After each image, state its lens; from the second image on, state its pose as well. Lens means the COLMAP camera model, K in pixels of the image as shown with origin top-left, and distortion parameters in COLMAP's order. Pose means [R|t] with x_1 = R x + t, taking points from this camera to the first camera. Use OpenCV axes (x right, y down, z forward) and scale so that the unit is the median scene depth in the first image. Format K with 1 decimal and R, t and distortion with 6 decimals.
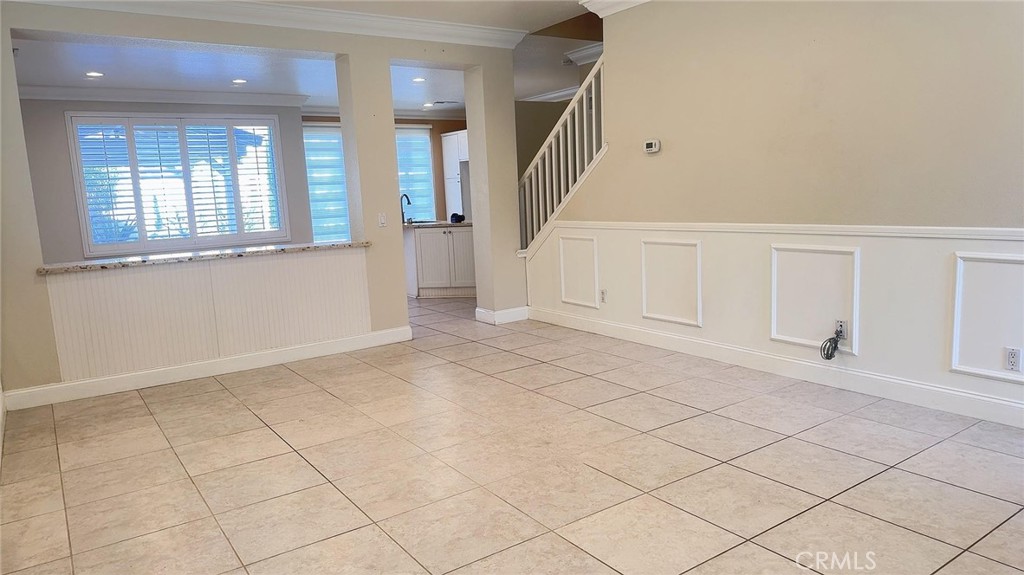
lens RADIAL K [[696.5, 0, 514.1], [0, 696.5, 290.7], [0, 0, 1]] dist [0.020268, -0.005976]
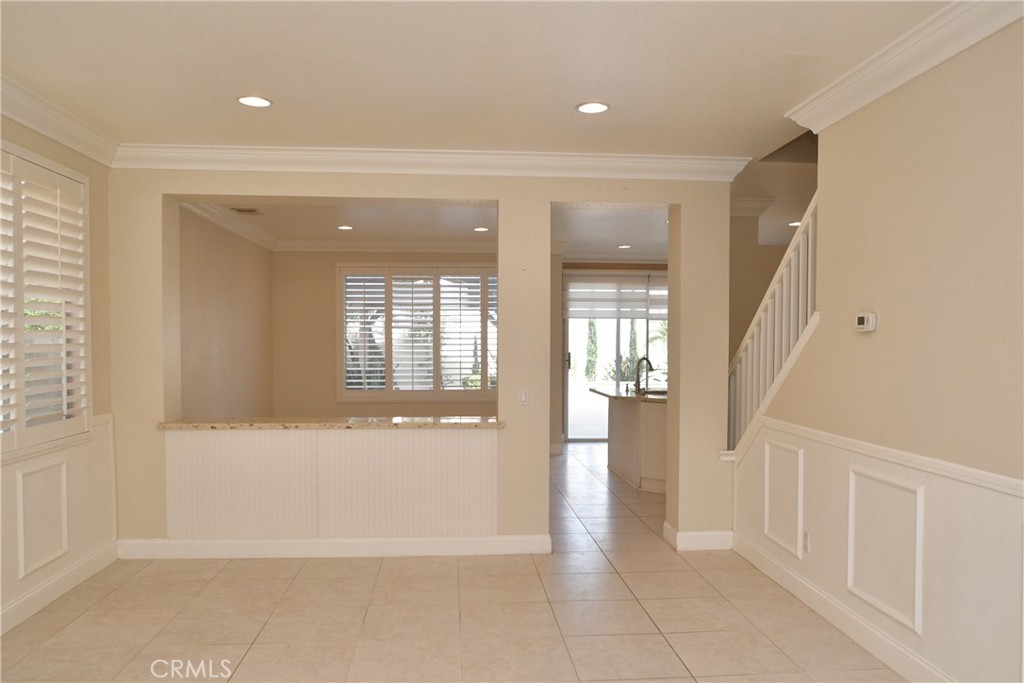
lens RADIAL K [[771.5, 0, 510.6], [0, 771.5, 343.1], [0, 0, 1]] dist [-0.013801, 0.005020]
pose [[0.857242, 0.050171, -0.512464, 0.251525], [-0.115857, 0.988515, -0.097027, -0.074606], [0.501711, 0.142549, 0.853209, 0.221864]]
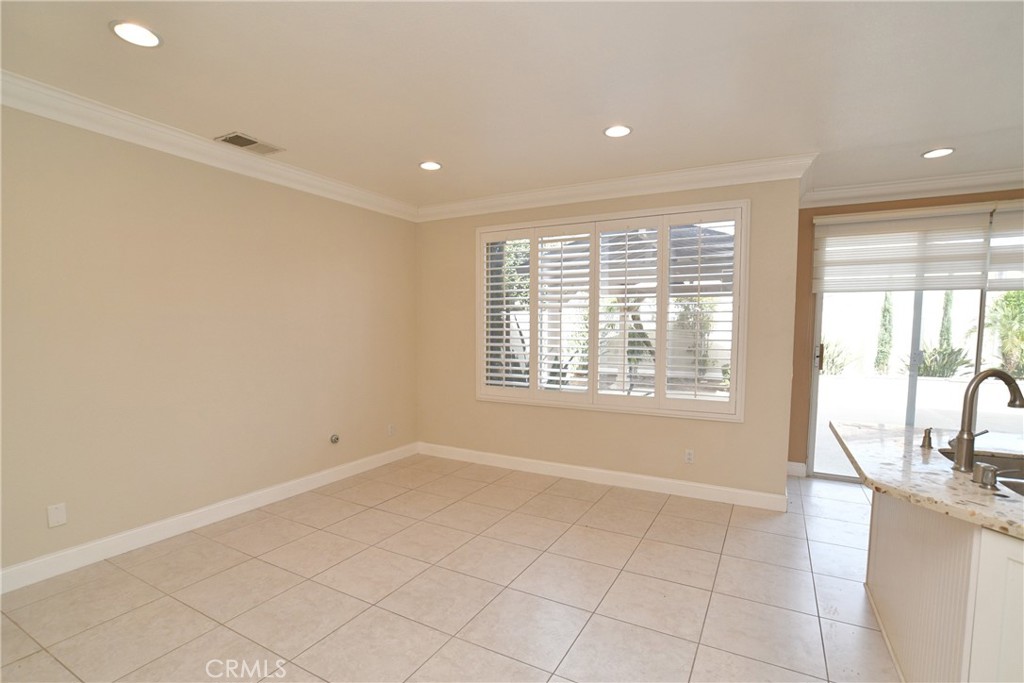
lens RADIAL K [[469.9, 0, 523.2], [0, 469.9, 358.5], [0, 0, 1]] dist [-0.008875, 0.000566]
pose [[0.440480, 0.105079, -0.891592, -0.110248], [-0.154871, 0.987132, 0.039827, -0.180071], [0.884303, 0.120538, 0.451085, 1.105294]]
